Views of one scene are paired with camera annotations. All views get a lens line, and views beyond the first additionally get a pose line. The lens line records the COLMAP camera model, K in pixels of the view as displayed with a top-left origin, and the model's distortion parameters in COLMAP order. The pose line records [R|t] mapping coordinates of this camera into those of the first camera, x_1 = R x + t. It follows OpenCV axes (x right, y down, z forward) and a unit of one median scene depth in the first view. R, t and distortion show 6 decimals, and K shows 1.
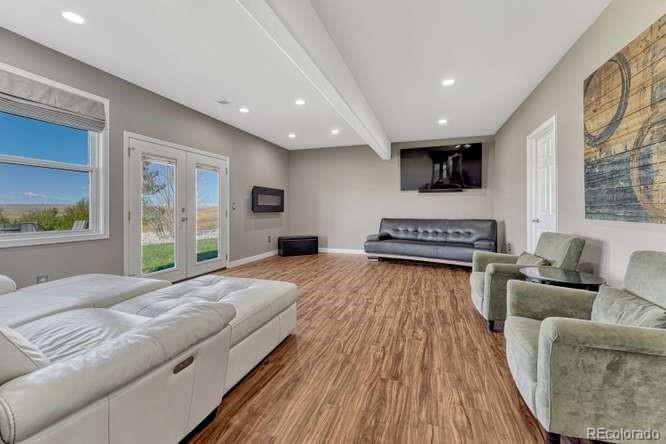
lens RADIAL K [[285.1, 0, 329.4], [0, 285.1, 212.4], [0, 0, 1]] dist [-0.001427, -0.000029]
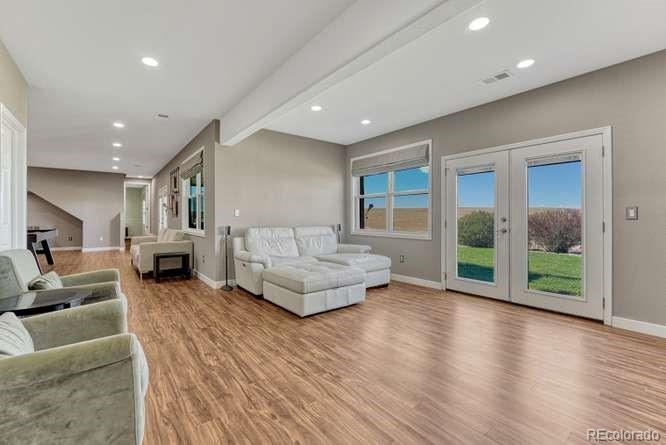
lens RADIAL K [[285.1, 0, 329.4], [0, 285.1, 212.9], [0, 0, 1]] dist [-0.001427, -0.000029]
pose [[-0.544126, -0.009164, -0.838953, 0.779861], [-0.005952, 0.999957, -0.007062, -0.030229], [0.838982, 0.001151, -0.544158, 1.611729]]
